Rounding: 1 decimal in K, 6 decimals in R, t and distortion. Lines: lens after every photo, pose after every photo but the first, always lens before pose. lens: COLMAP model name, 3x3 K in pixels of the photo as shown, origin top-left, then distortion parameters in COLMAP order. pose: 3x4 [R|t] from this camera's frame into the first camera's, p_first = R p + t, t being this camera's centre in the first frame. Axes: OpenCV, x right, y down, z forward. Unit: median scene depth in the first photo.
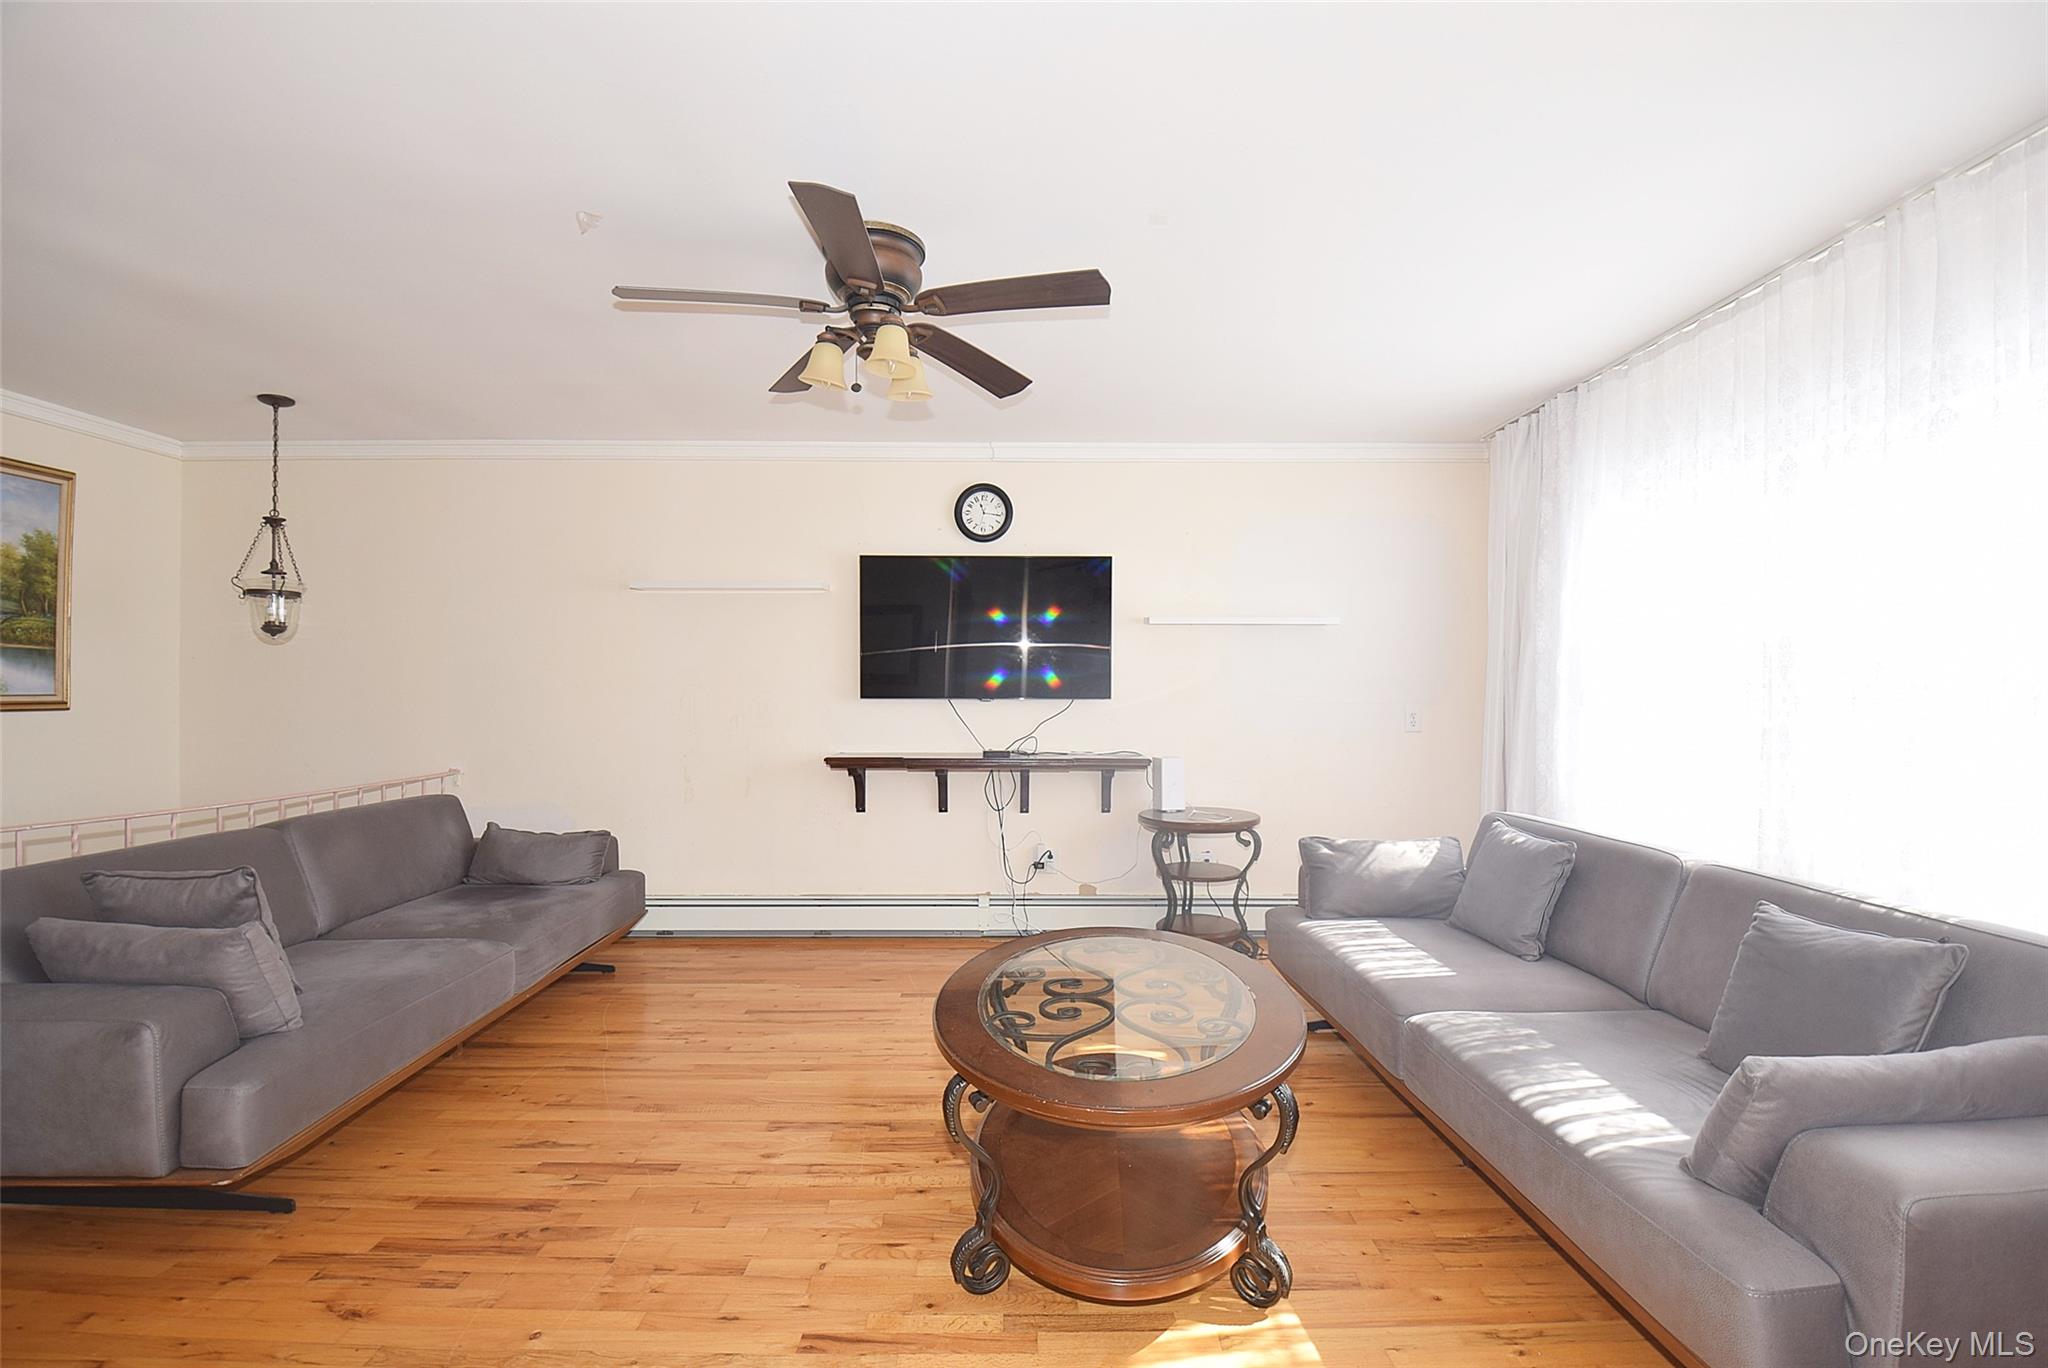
lens RADIAL K [[915.2, 0, 1029.1], [0, 915.2, 688.0], [0, 0, 1]] dist [-0.018707, -0.001095]
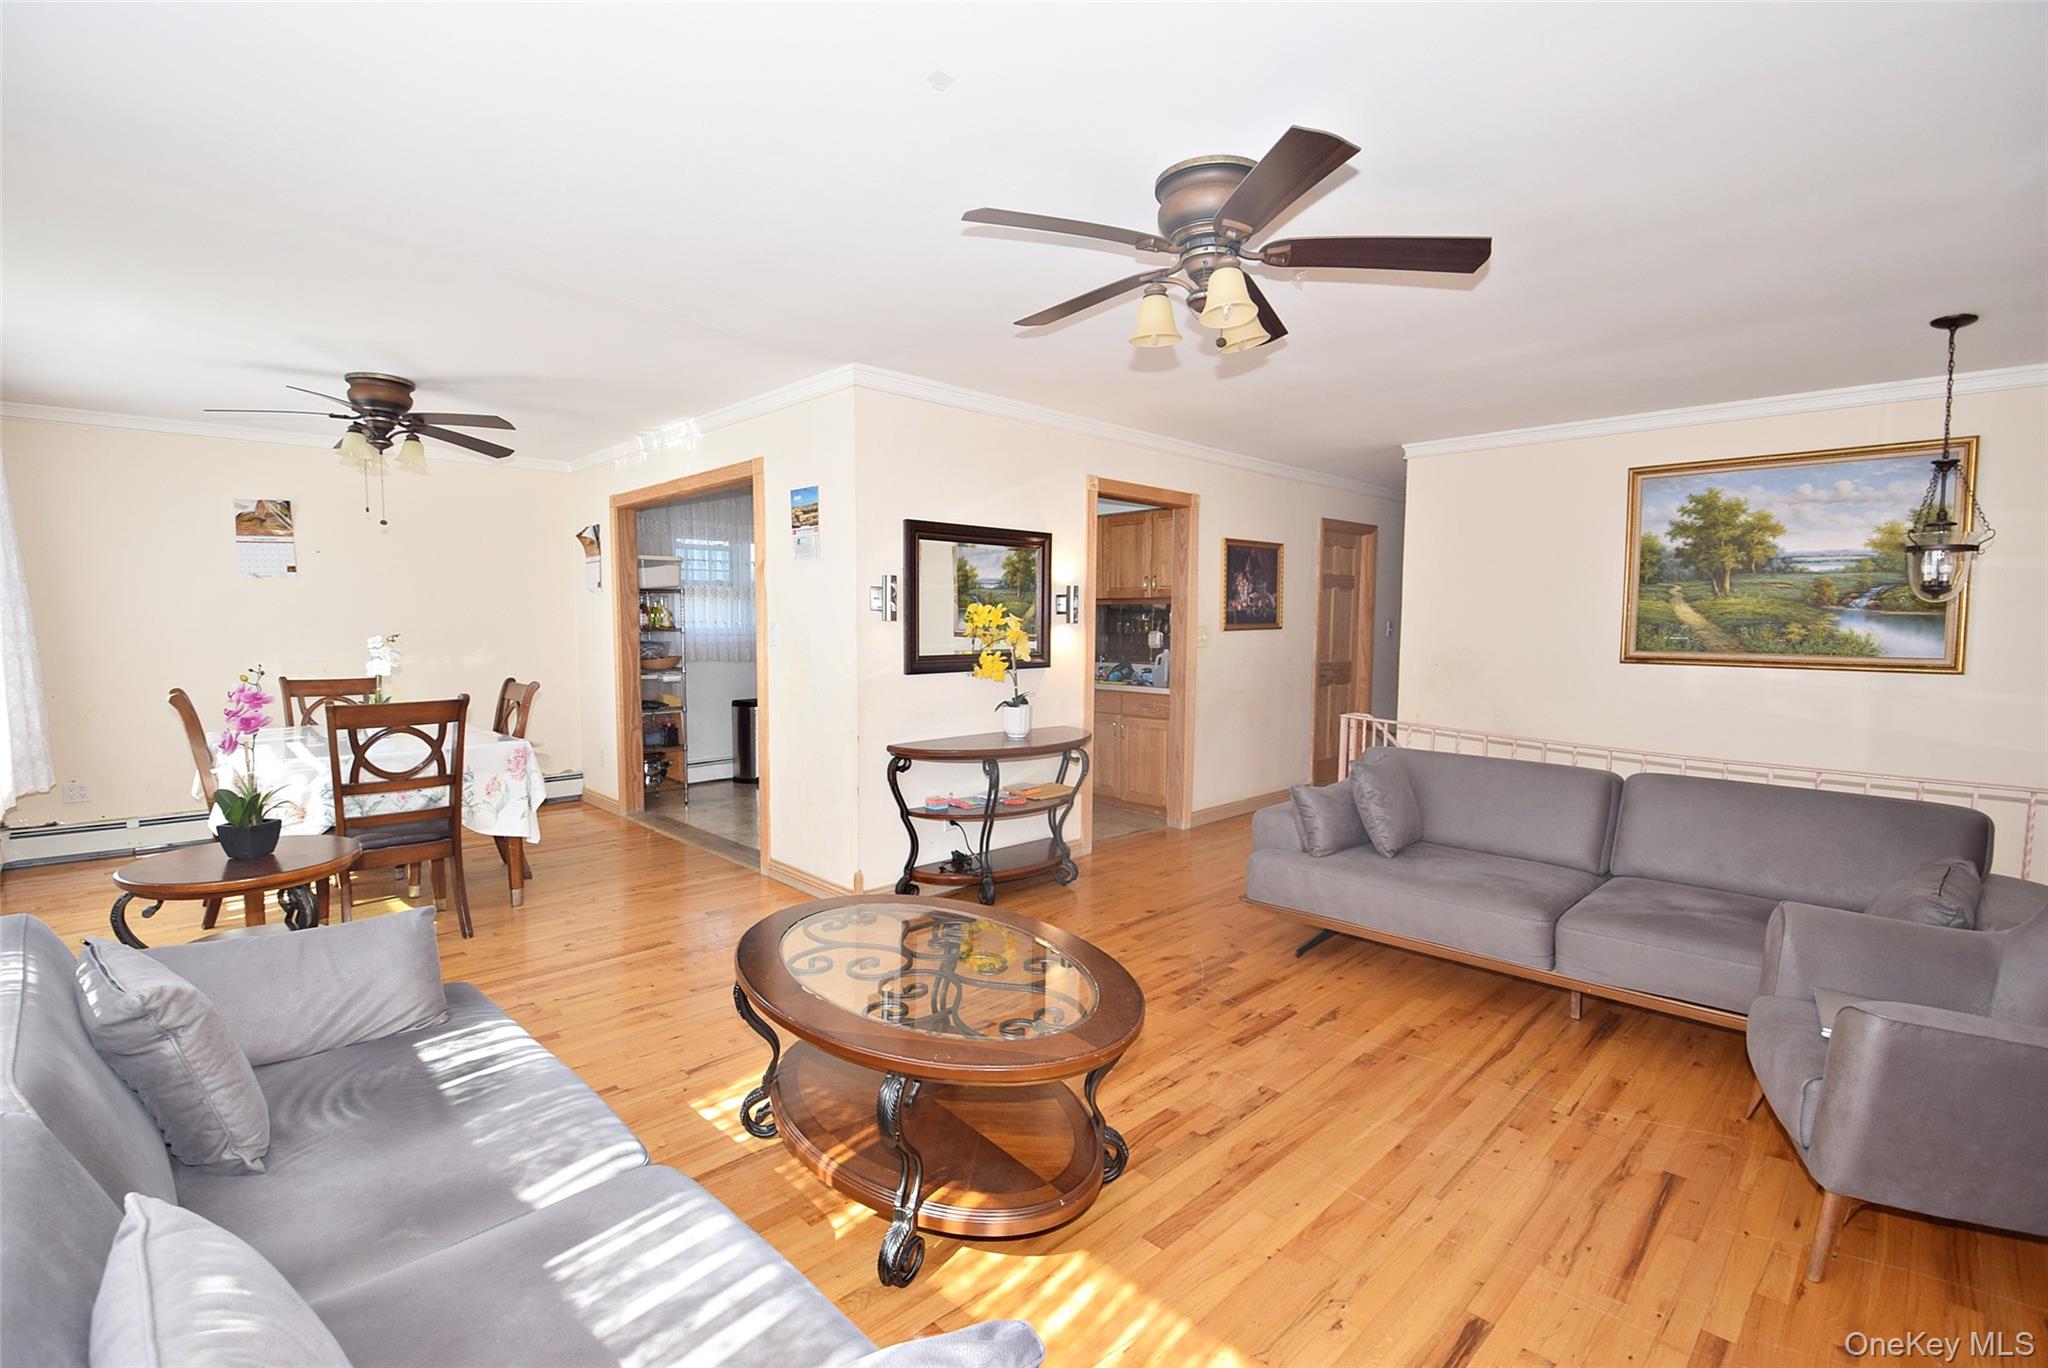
lens RADIAL K [[915.2, 0, 1033.3], [0, 915.2, 681.0], [0, 0, 1]] dist [-0.018707, -0.001095]
pose [[-0.716943, 0.045237, -0.695662, 0.445361], [-0.001417, 0.997796, 0.066344, -0.037473], [0.697130, 0.048550, -0.715299, 1.123872]]
